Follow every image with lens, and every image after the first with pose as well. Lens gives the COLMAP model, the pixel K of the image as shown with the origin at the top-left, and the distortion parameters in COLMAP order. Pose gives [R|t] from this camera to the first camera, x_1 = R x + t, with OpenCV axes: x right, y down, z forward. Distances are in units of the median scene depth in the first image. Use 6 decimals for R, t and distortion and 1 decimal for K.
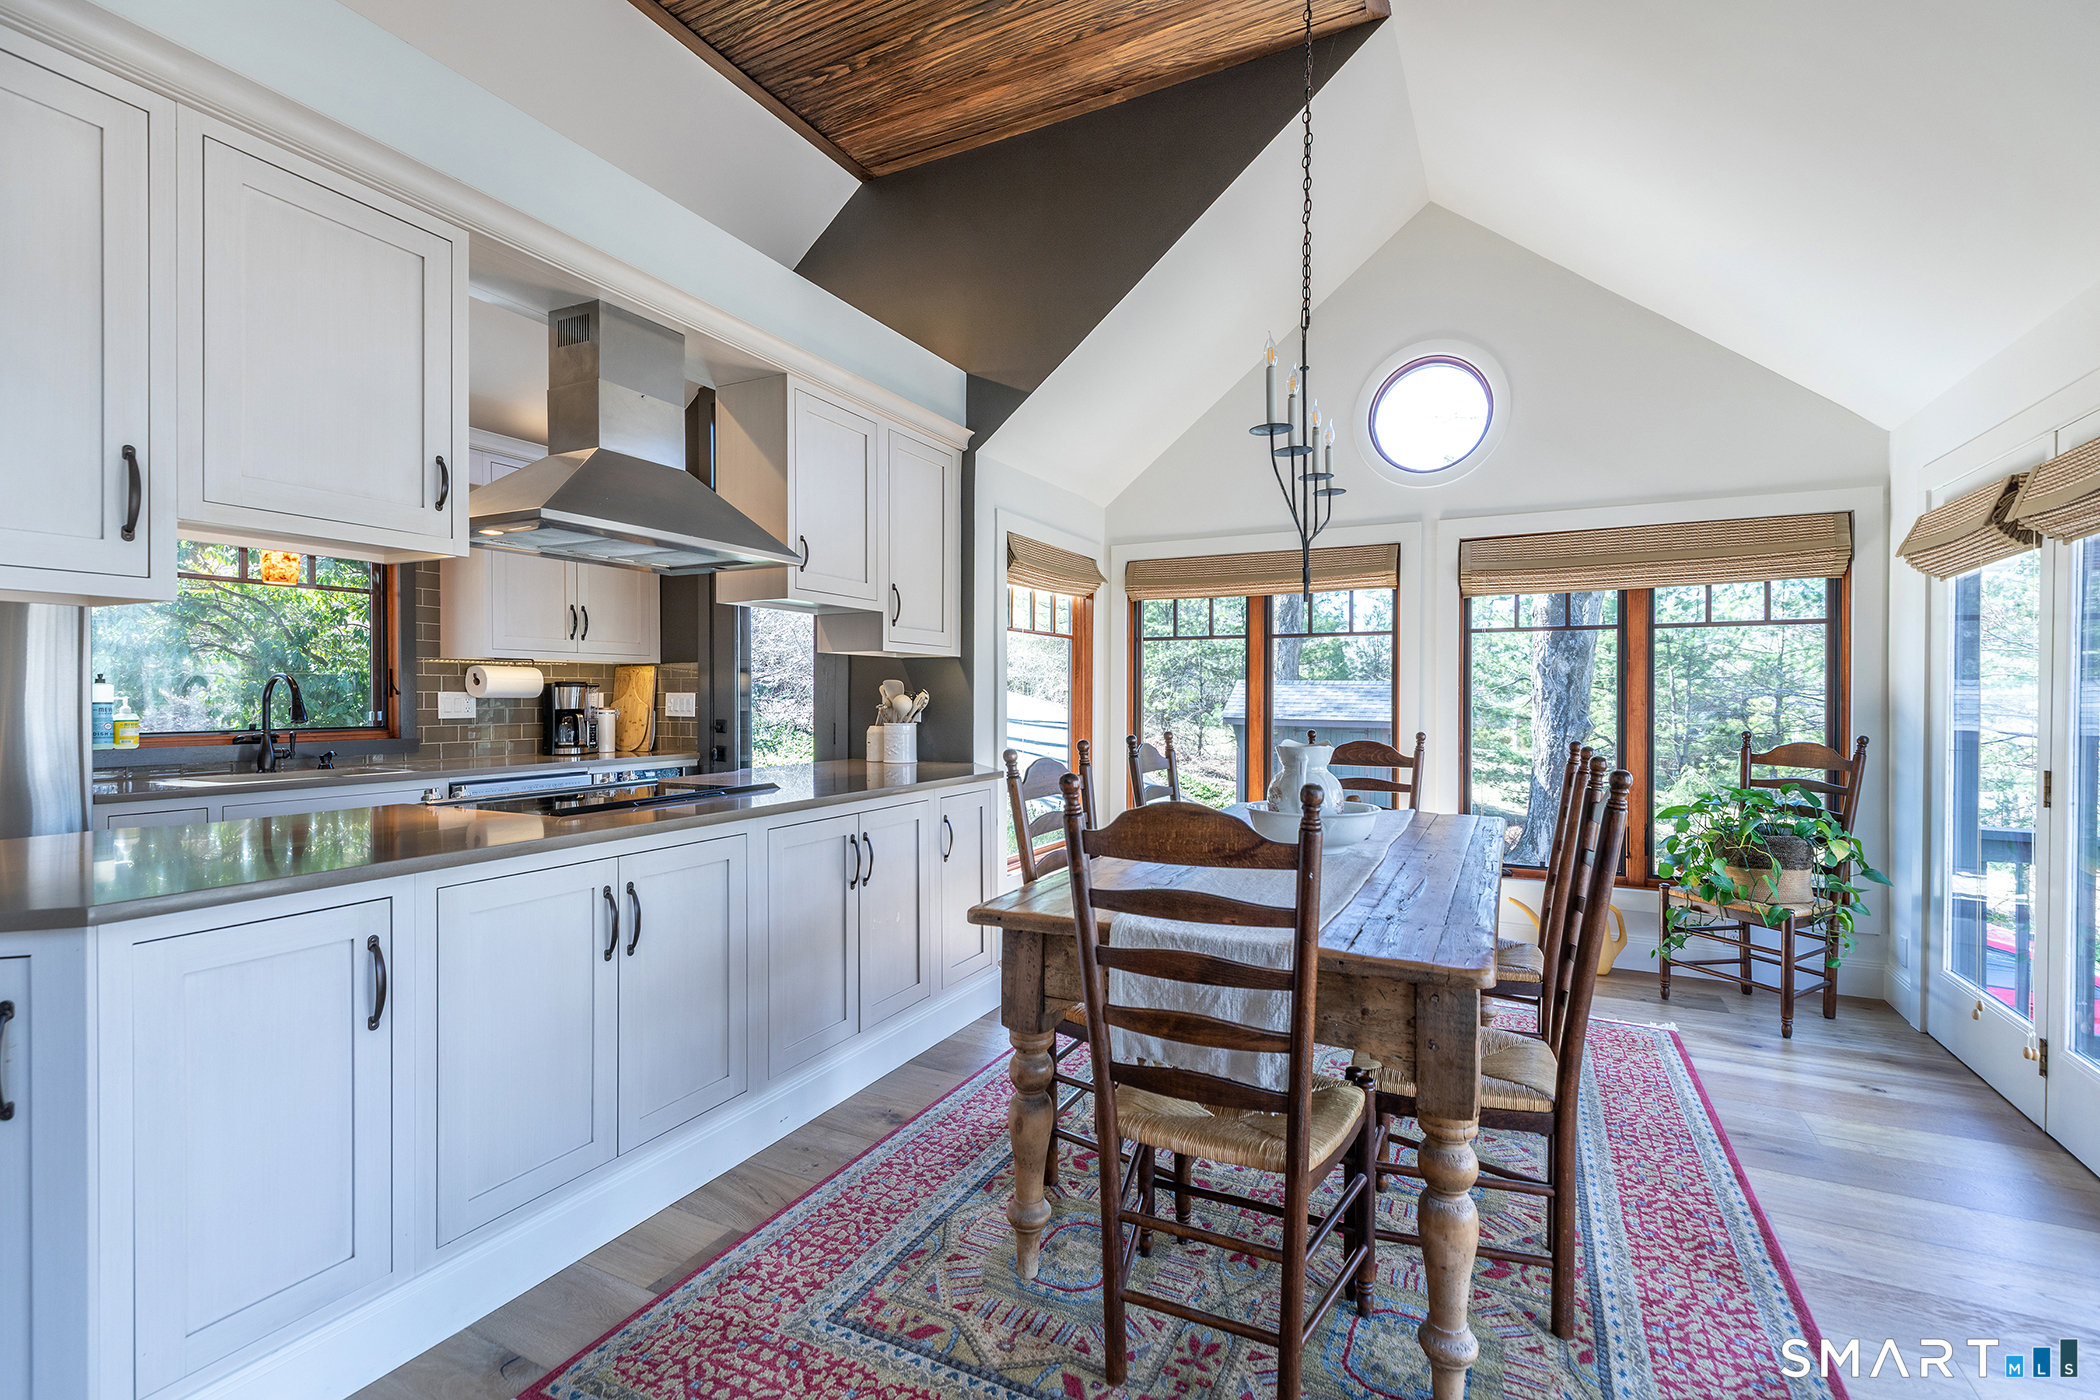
lens RADIAL K [[905.8, 0, 1056.4], [0, 905.8, 699.7], [0, 0, 1]] dist [-0.004907, -0.000958]
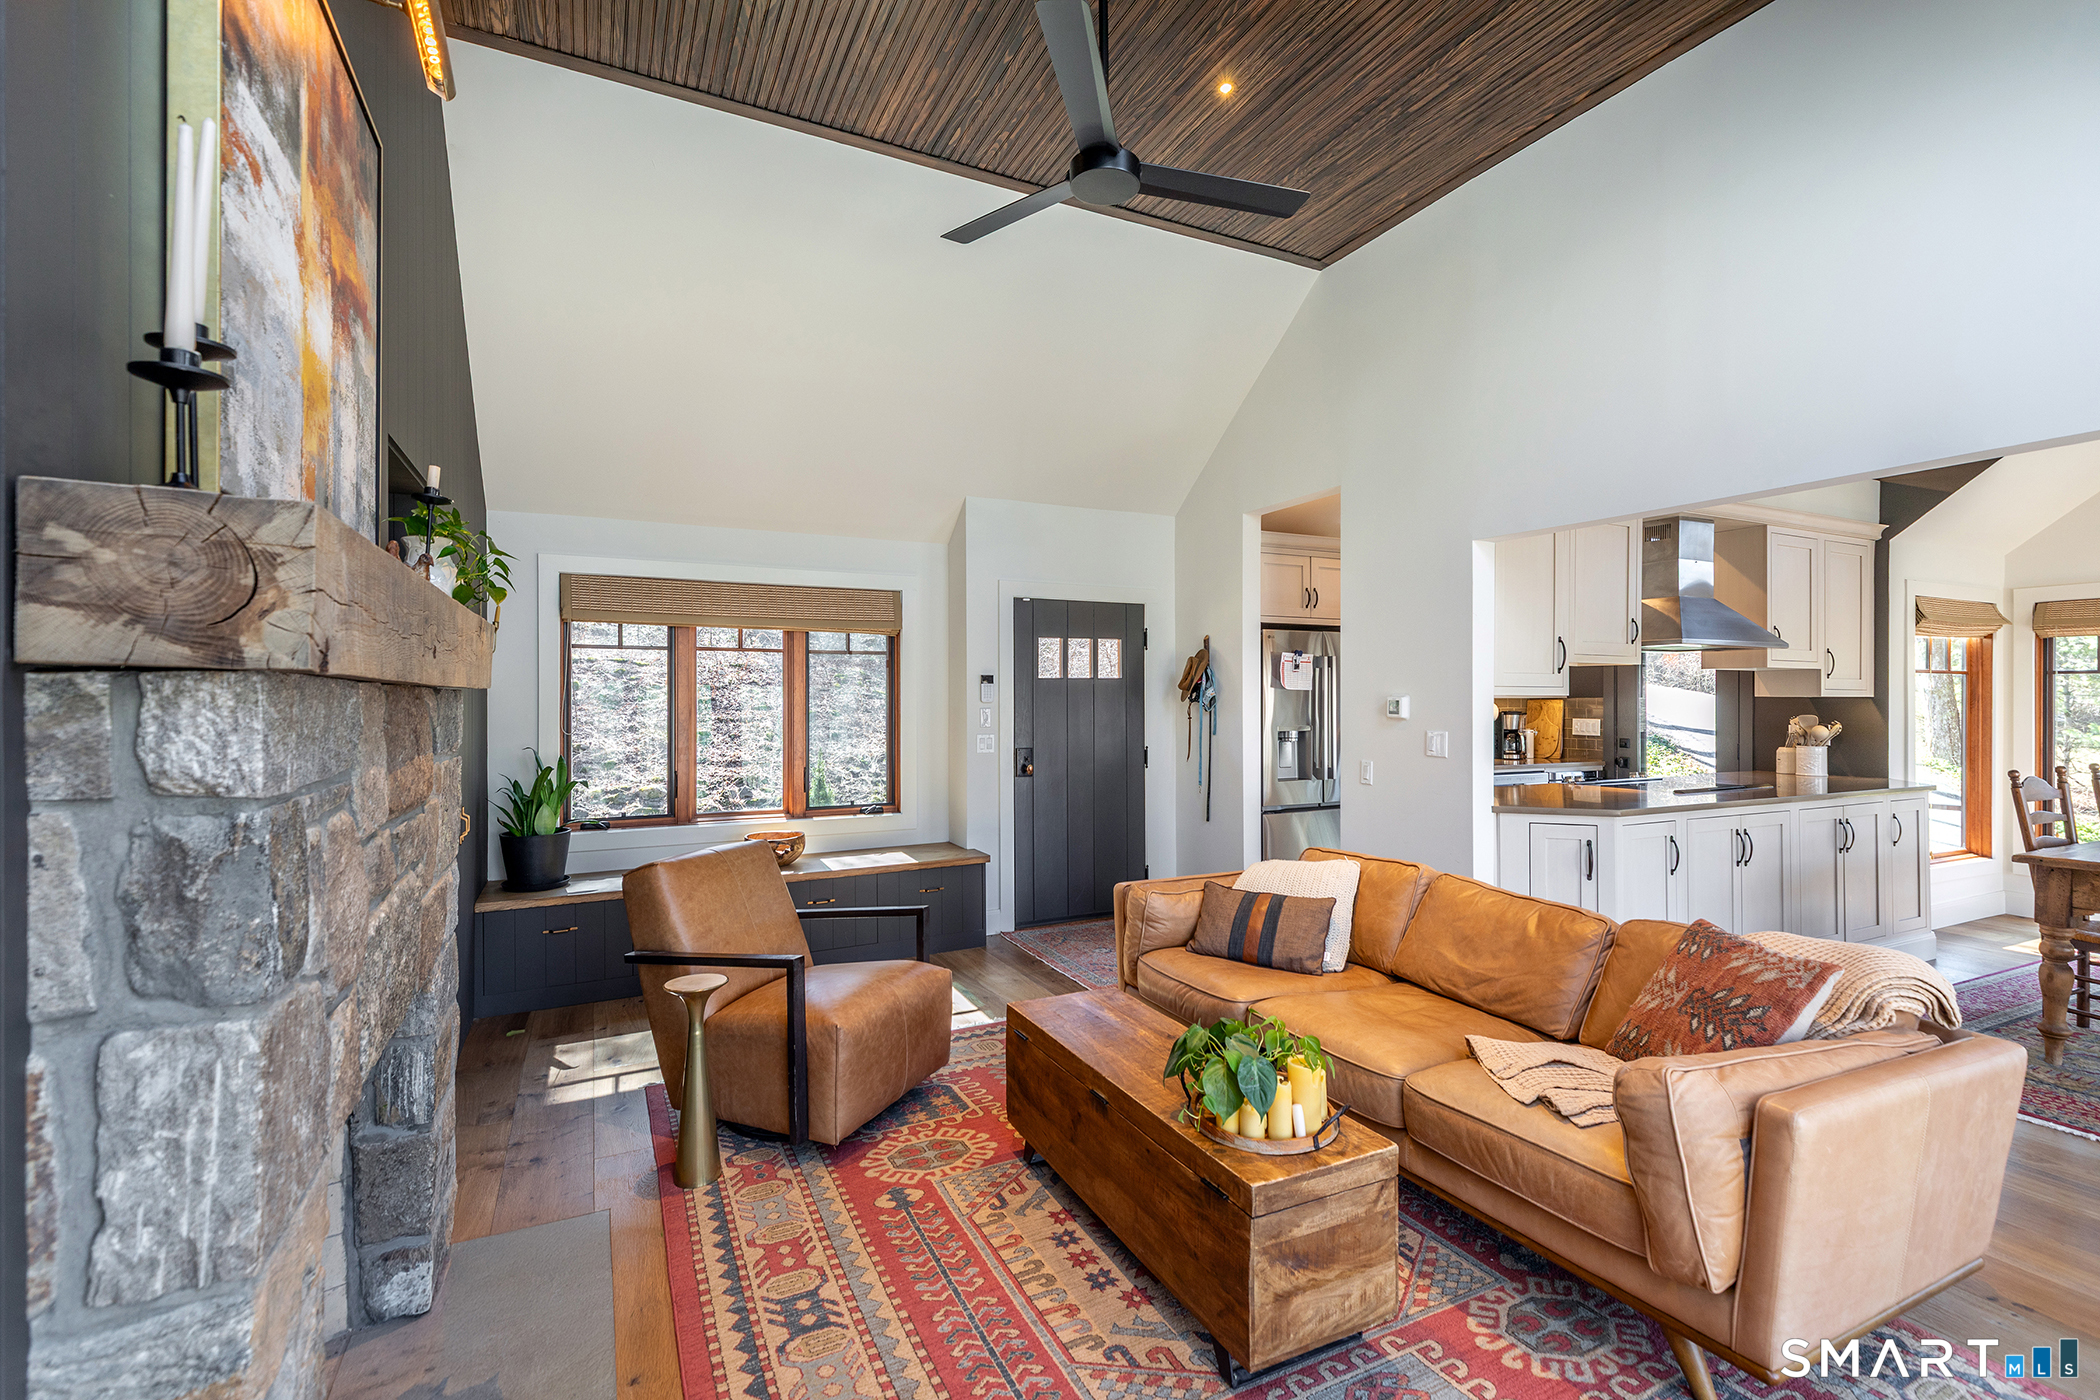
lens RADIAL K [[905.8, 0, 1052.6], [0, 905.8, 690.0], [0, 0, 1]] dist [-0.004907, -0.000958]
pose [[0.778419, -0.006619, -0.627710, -0.204421], [-0.004505, 0.999860, -0.016130, -0.030003], [0.627729, 0.015384, 0.778280, -0.733870]]
